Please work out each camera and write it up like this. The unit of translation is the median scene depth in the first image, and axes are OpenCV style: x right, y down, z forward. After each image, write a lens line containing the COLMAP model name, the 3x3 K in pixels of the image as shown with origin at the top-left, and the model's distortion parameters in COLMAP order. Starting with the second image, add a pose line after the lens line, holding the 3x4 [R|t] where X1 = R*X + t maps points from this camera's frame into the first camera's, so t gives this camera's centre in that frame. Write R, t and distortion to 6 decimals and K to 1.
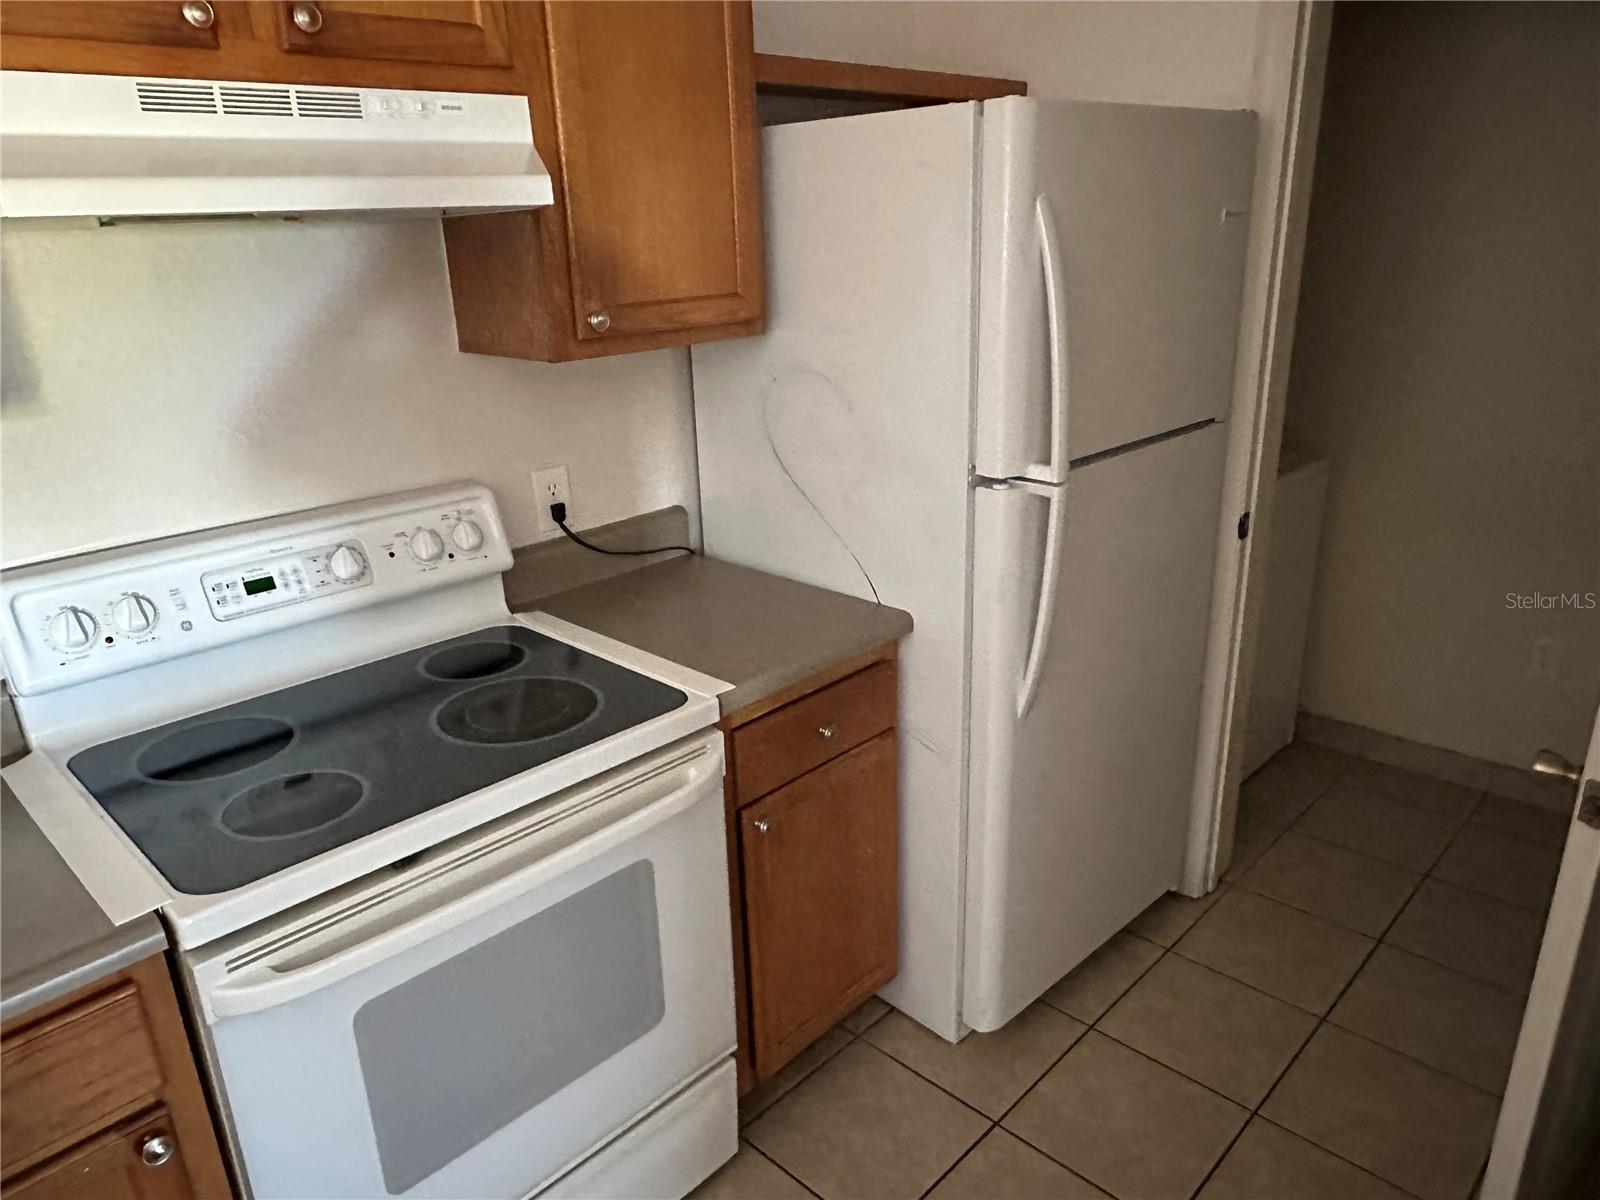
lens RADIAL K [[1081.0, 0, 801.3], [0, 1081.0, 604.2], [0, 0, 1]] dist [0.004662, -0.012072]
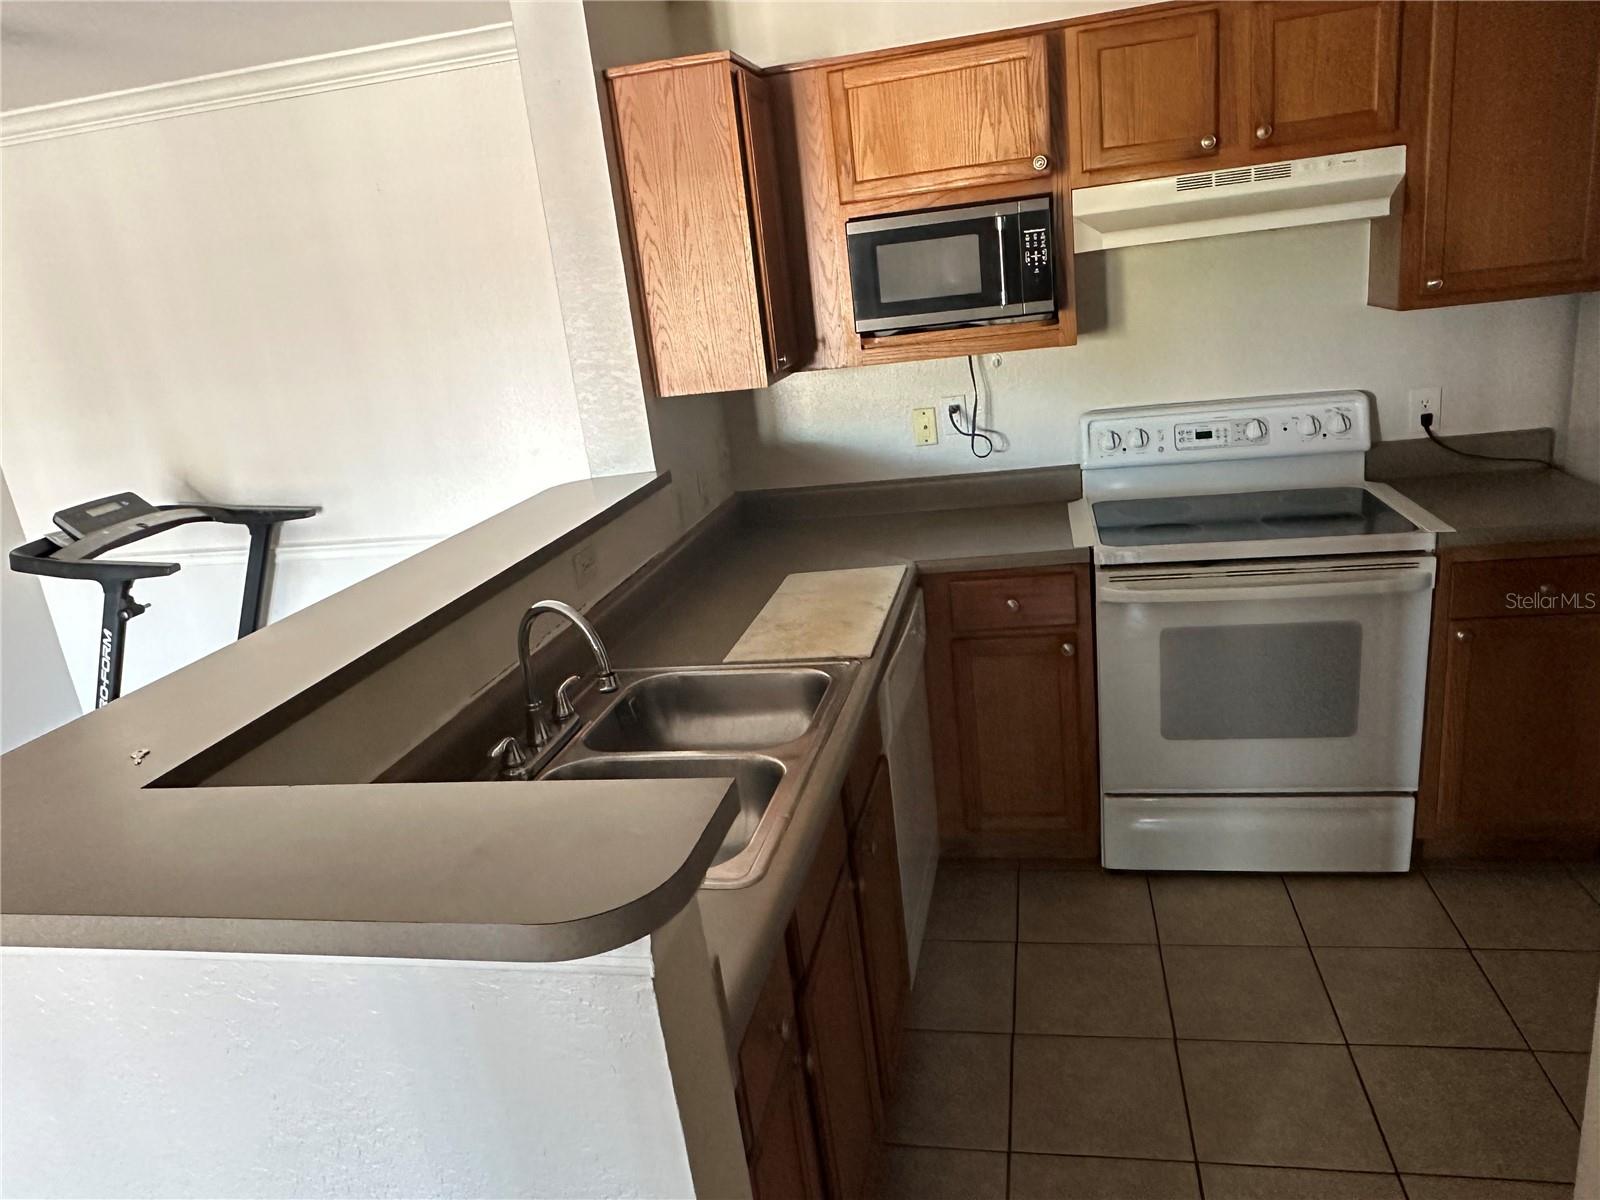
lens RADIAL K [[1081.0, 0, 794.7], [0, 1081.0, 603.1], [0, 0, 1]] dist [0.004662, -0.012072]
pose [[0.529422, 0.218558, -0.819722, 0.703037], [-0.191014, 0.972144, 0.135830, 0.144999], [0.826575, 0.084667, 0.556422, -0.570325]]
